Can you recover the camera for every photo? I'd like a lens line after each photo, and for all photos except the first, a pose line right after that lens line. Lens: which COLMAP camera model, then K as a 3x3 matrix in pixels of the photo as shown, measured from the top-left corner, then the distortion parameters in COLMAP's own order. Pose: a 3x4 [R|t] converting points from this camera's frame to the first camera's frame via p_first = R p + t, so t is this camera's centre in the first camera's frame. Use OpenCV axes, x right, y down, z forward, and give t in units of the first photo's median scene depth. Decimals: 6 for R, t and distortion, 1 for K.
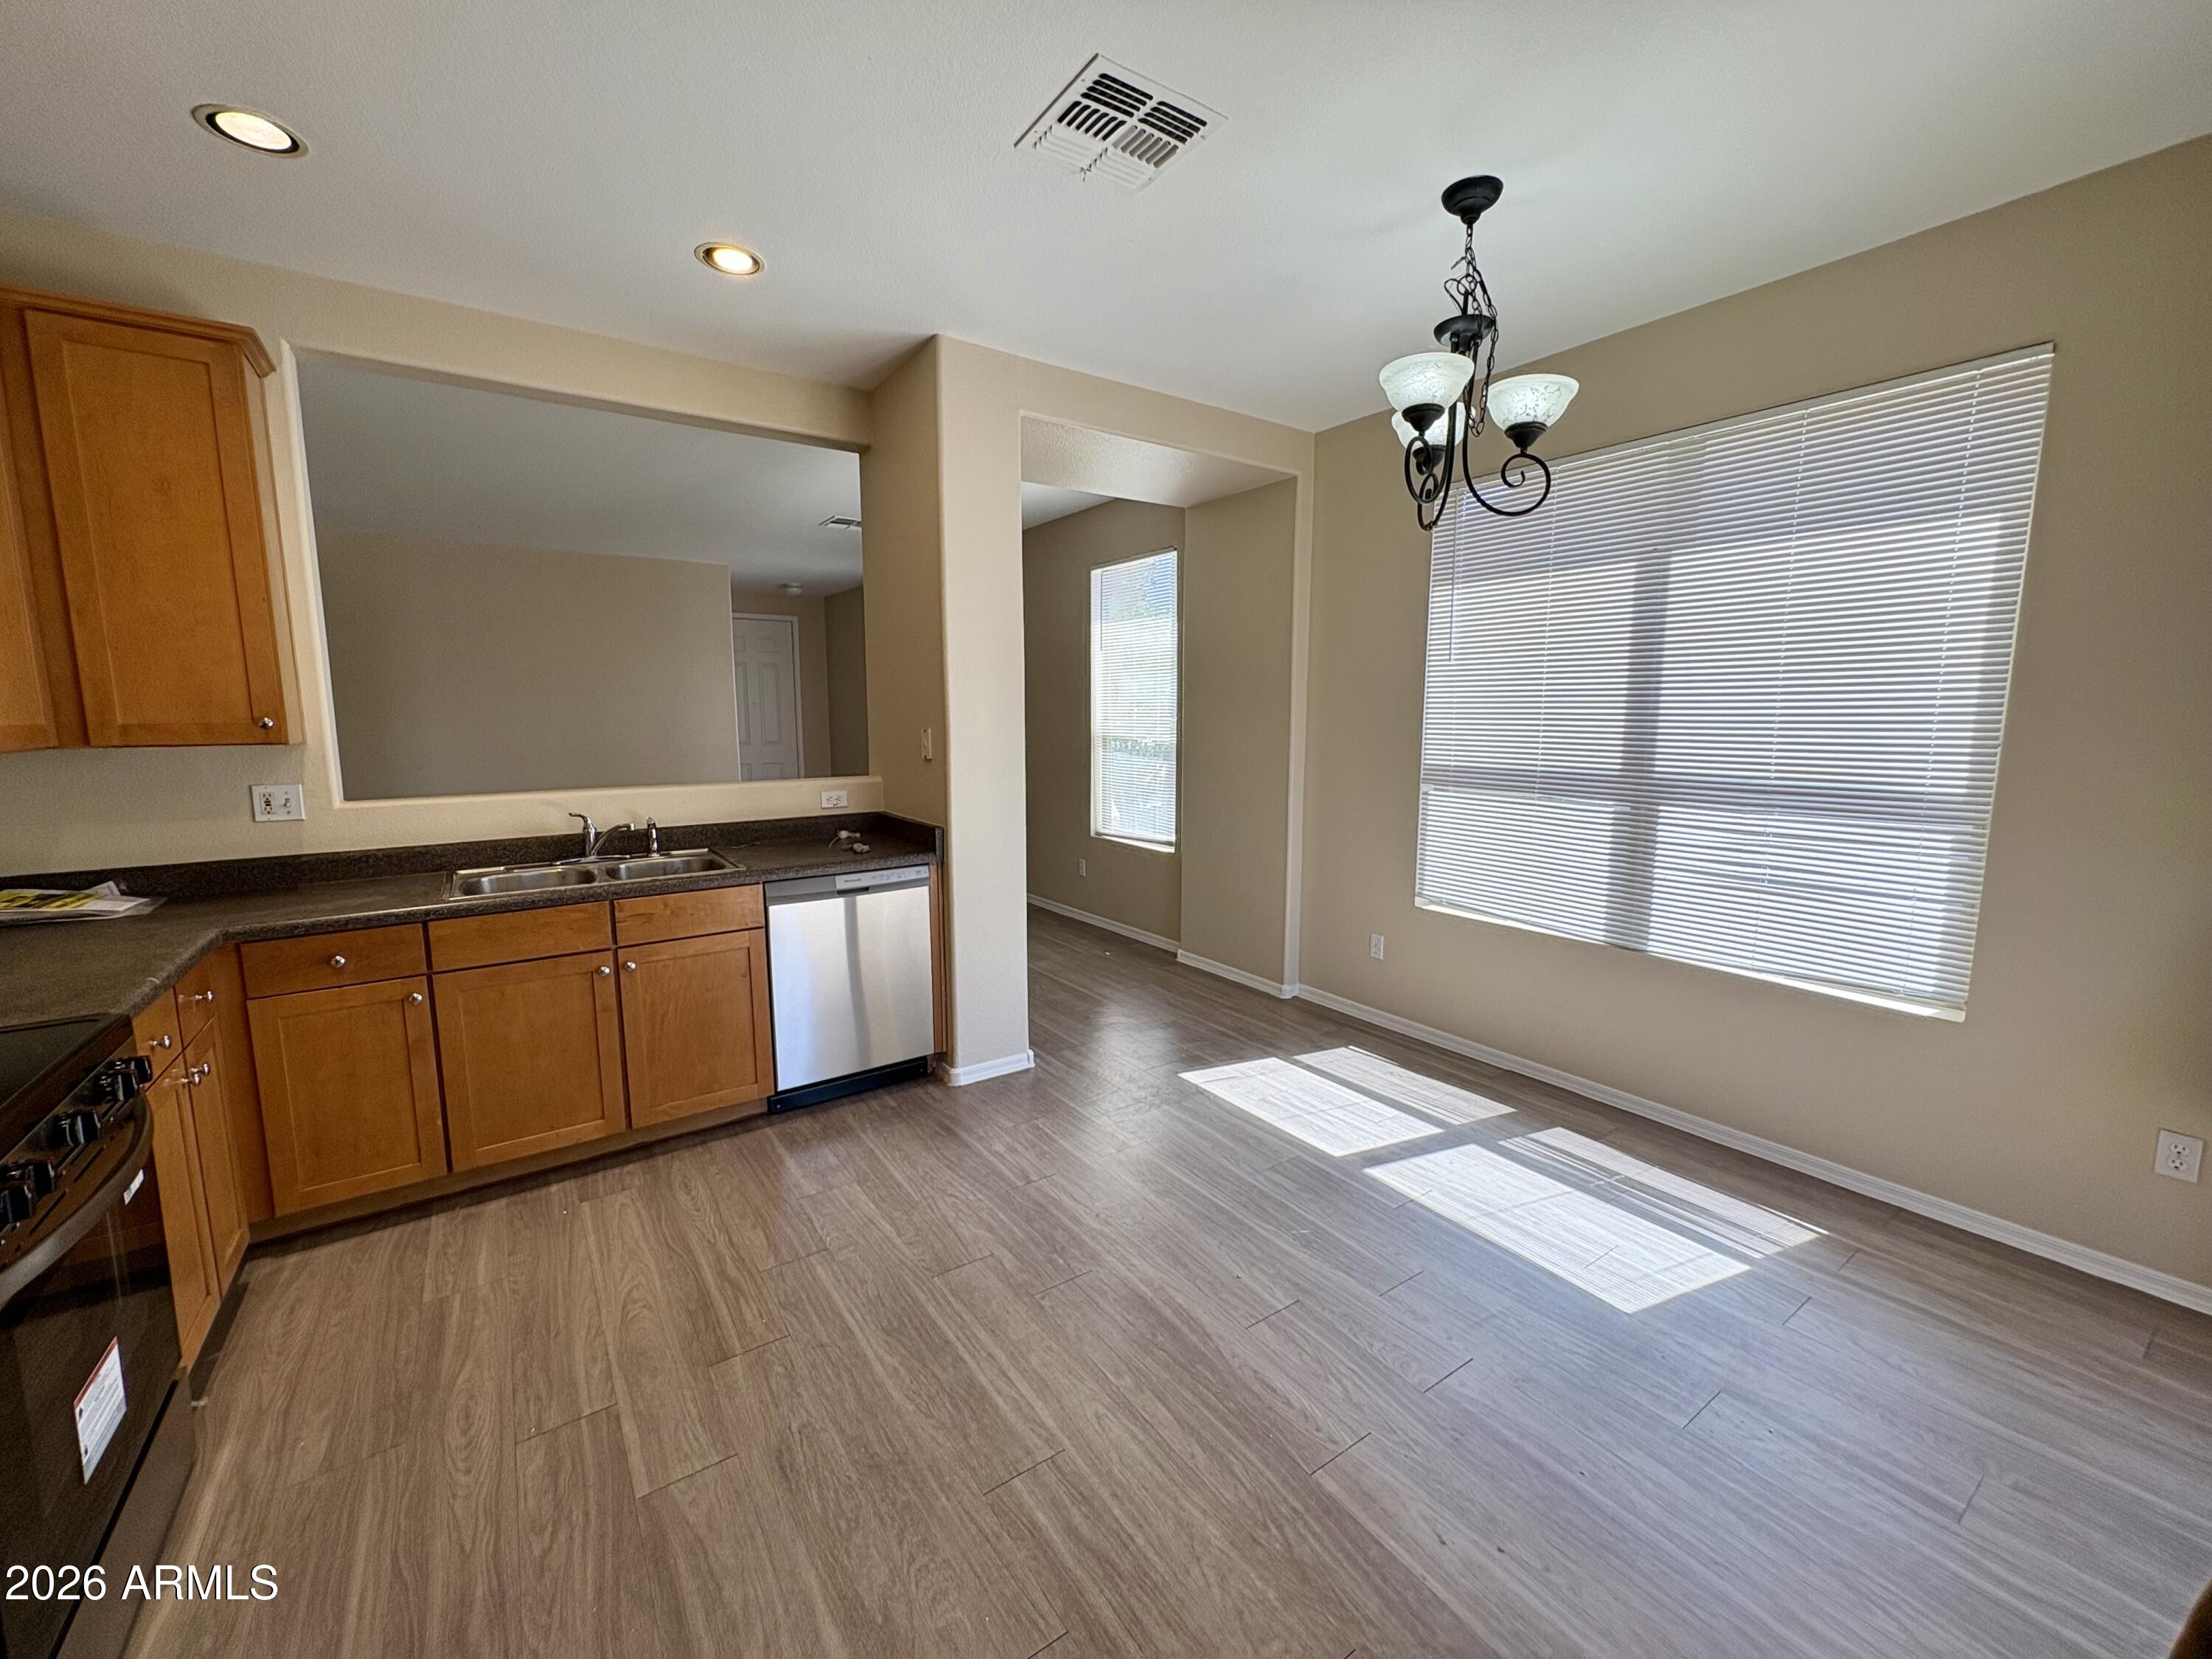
lens RADIAL K [[883.3, 0, 1098.9], [0, 883.3, 825.6], [0, 0, 1]] dist [0.000988, 0.000741]
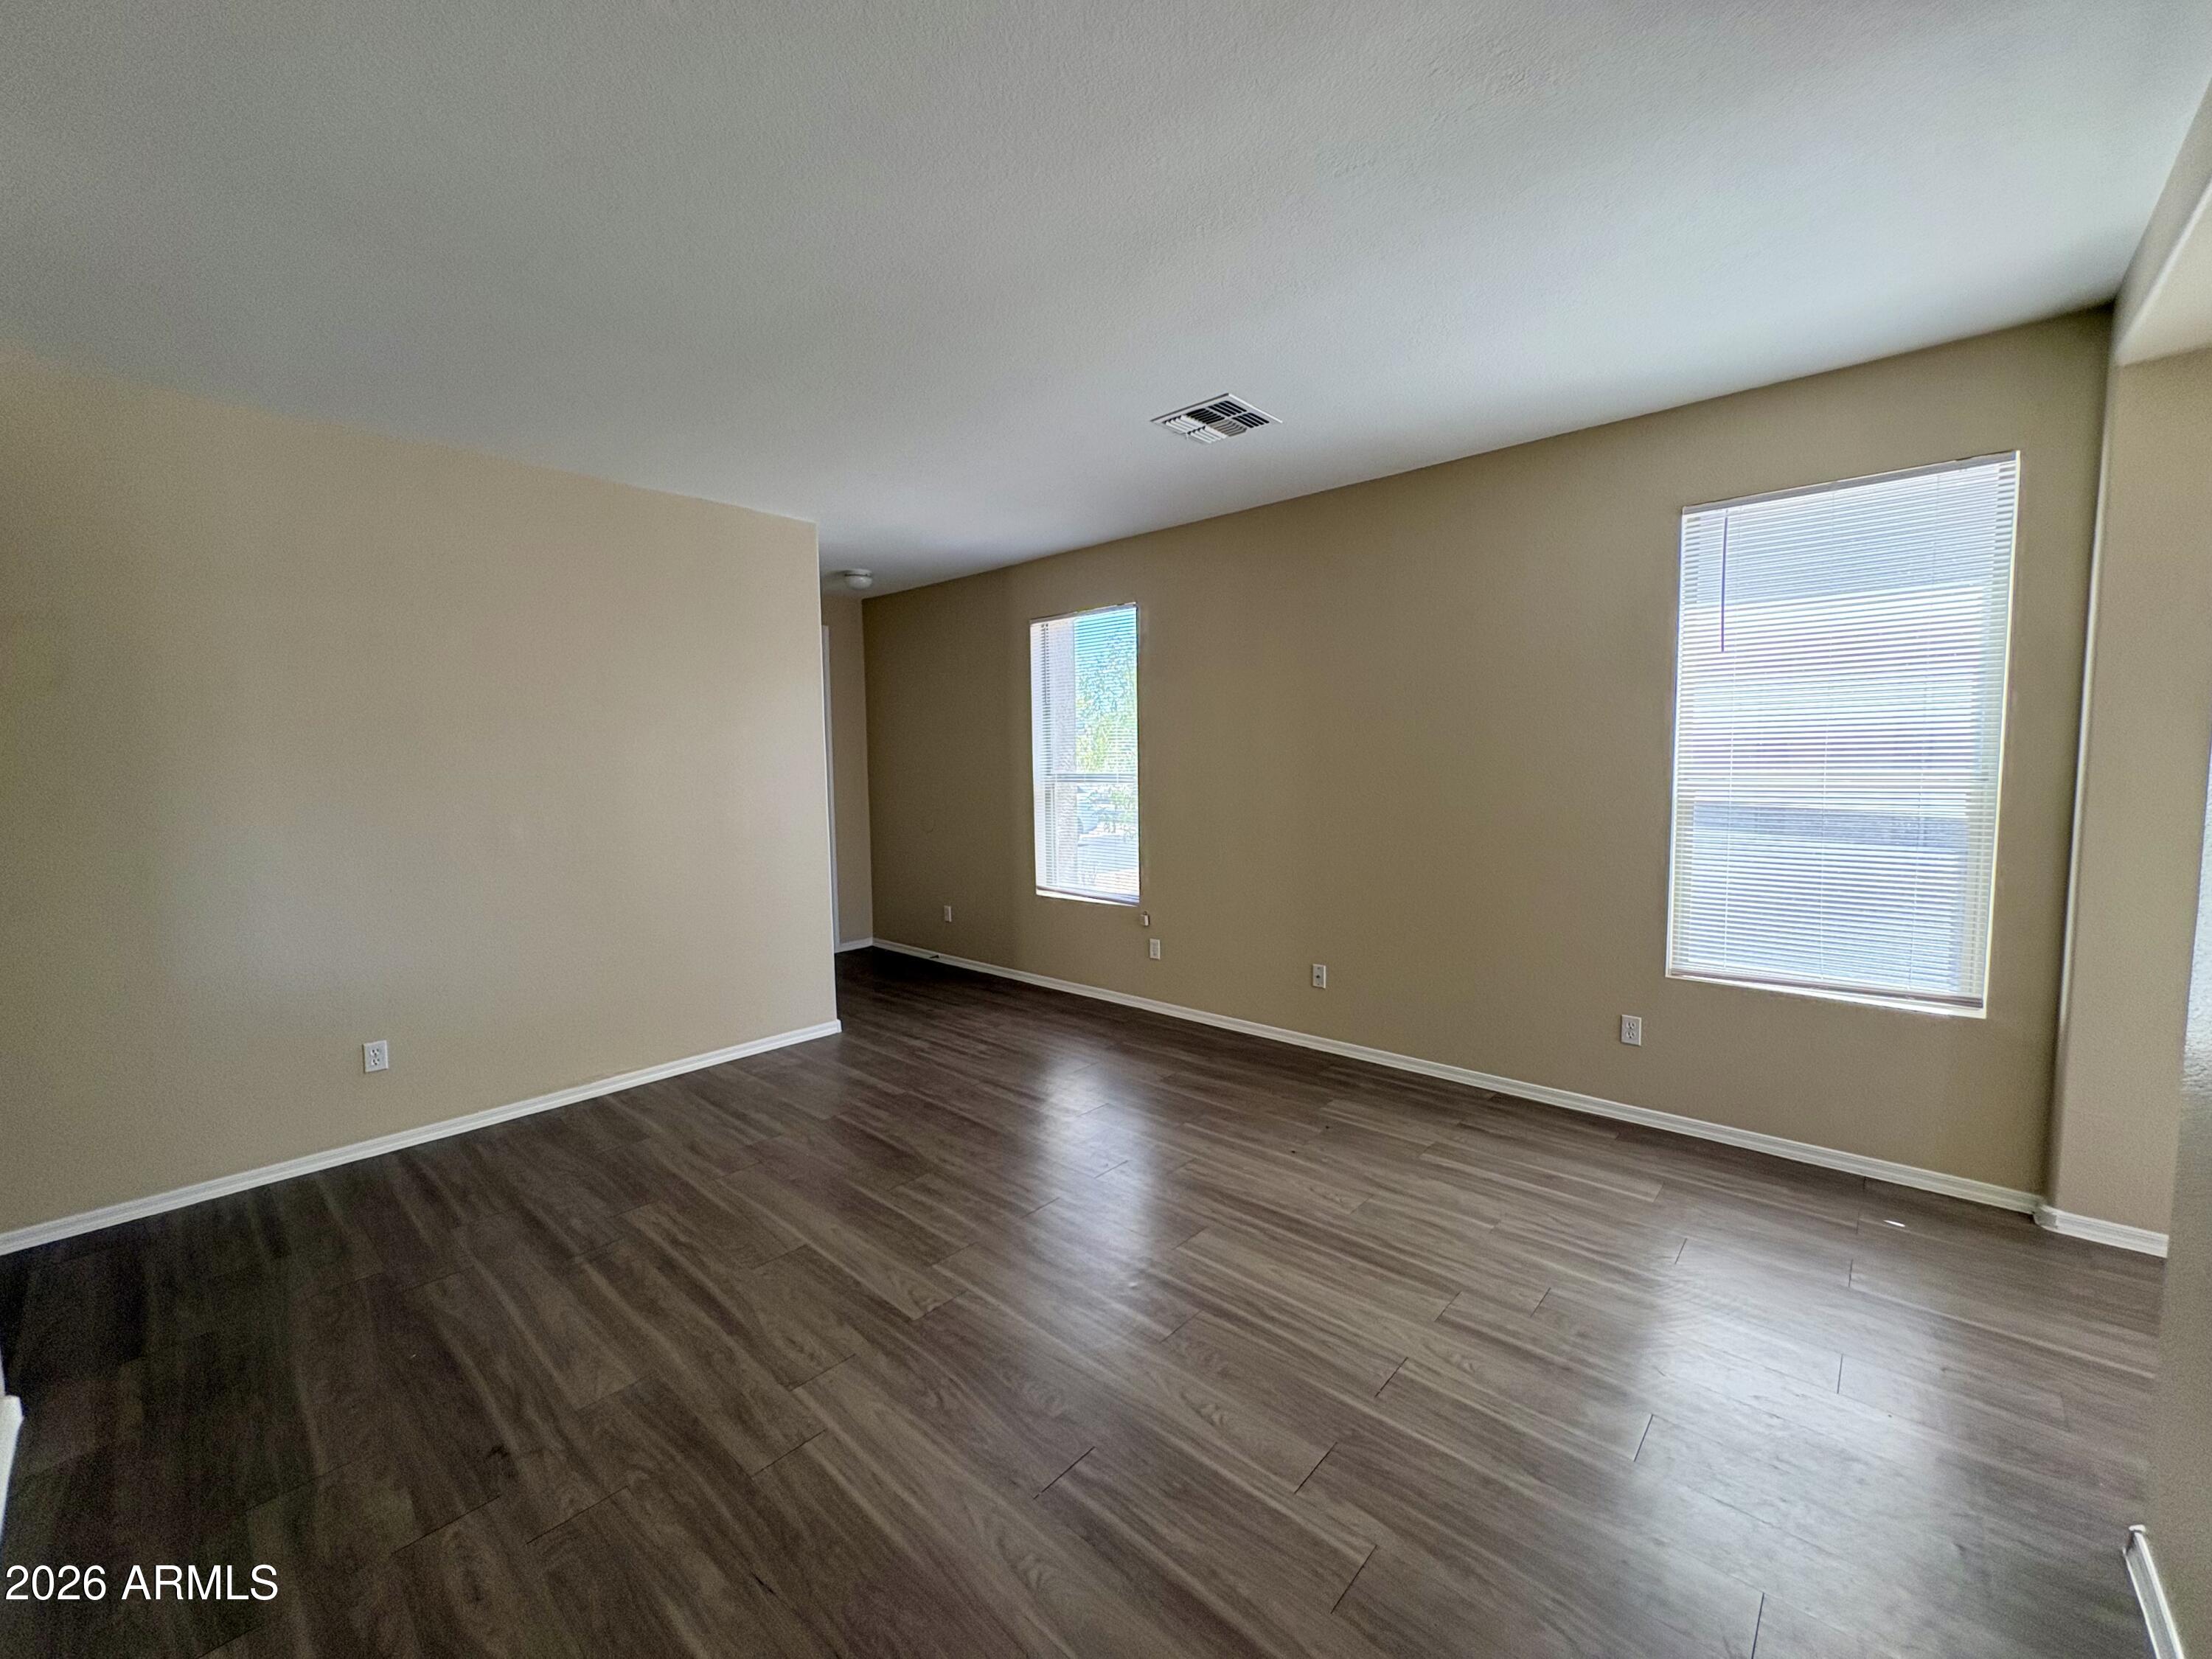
lens RADIAL K [[883.3, 0, 1105.8], [0, 883.3, 824.8], [0, 0, 1]] dist [0.000988, 0.000741]
pose [[0.974243, -0.039240, 0.222059, -0.559664], [0.049993, 0.997823, -0.043007, -0.091571], [-0.219888, 0.053001, 0.974084, 0.597080]]
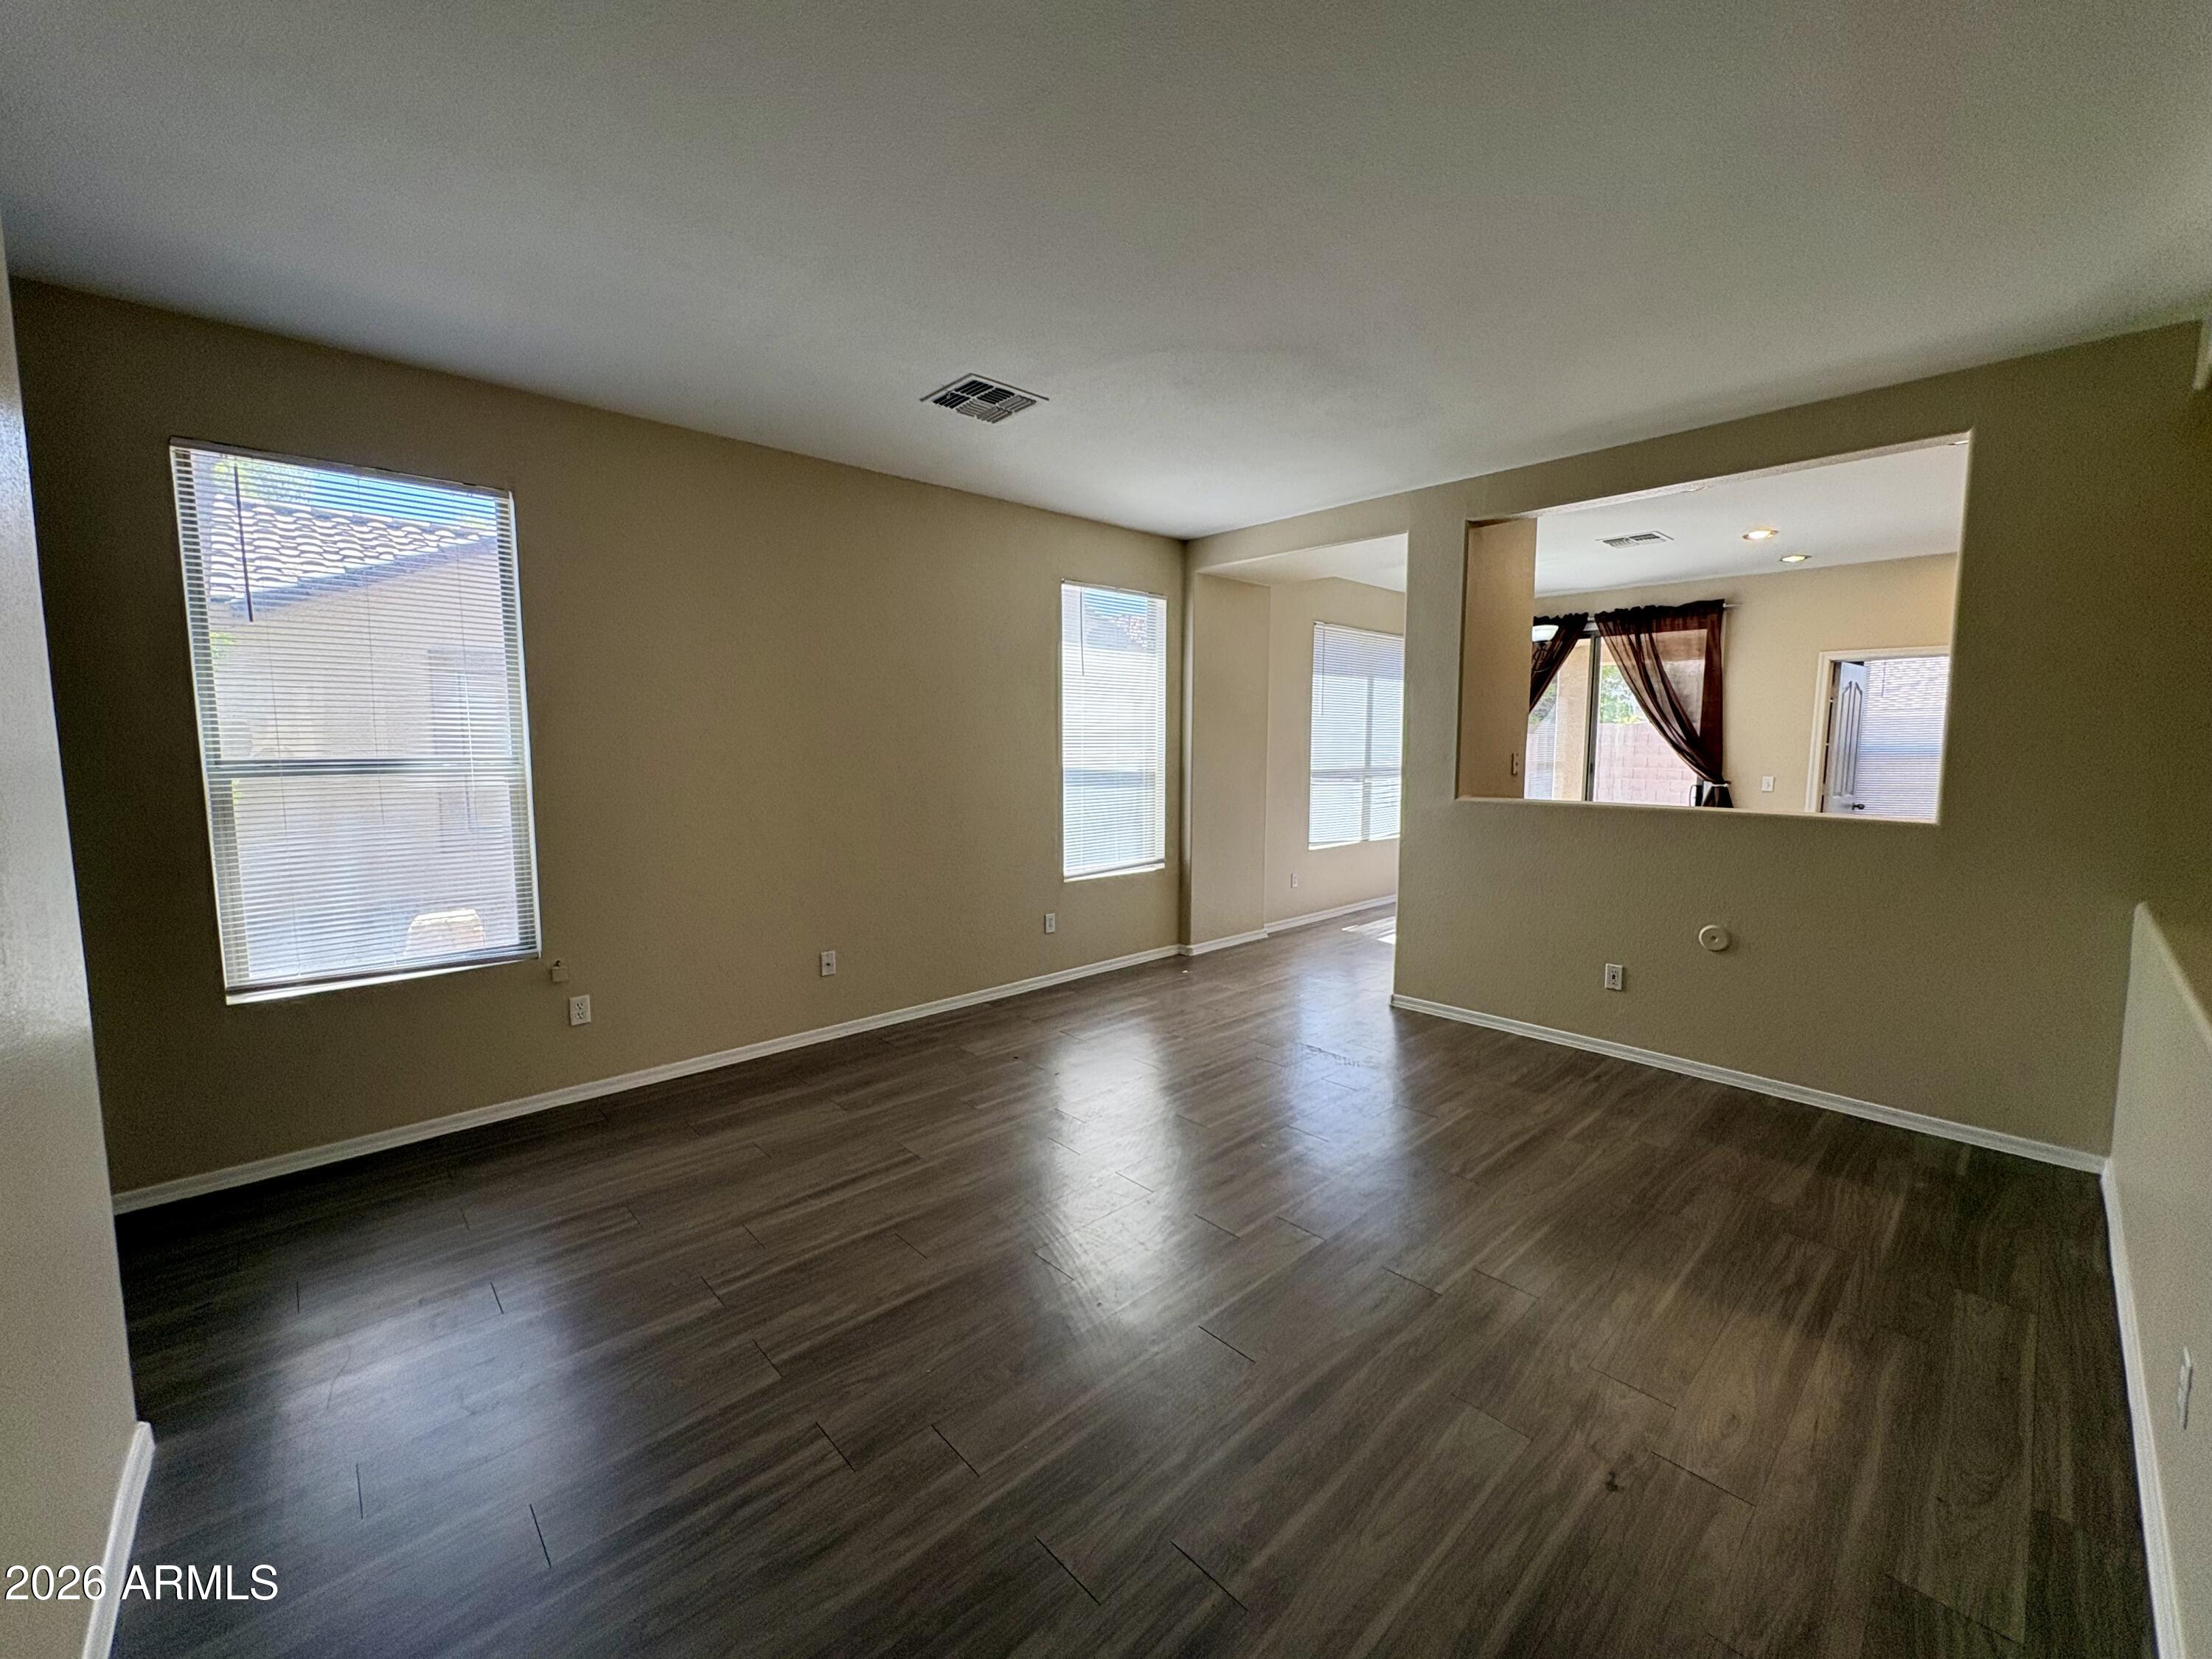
lens RADIAL K [[883.3, 0, 1112.9], [0, 883.3, 820.1], [0, 0, 1]] dist [0.000988, 0.000741]
pose [[-0.145421, -0.097247, 0.984579, -1.010379], [0.119665, 0.986123, 0.115074, -0.166832], [-0.982106, 0.134554, -0.131766, 1.220147]]
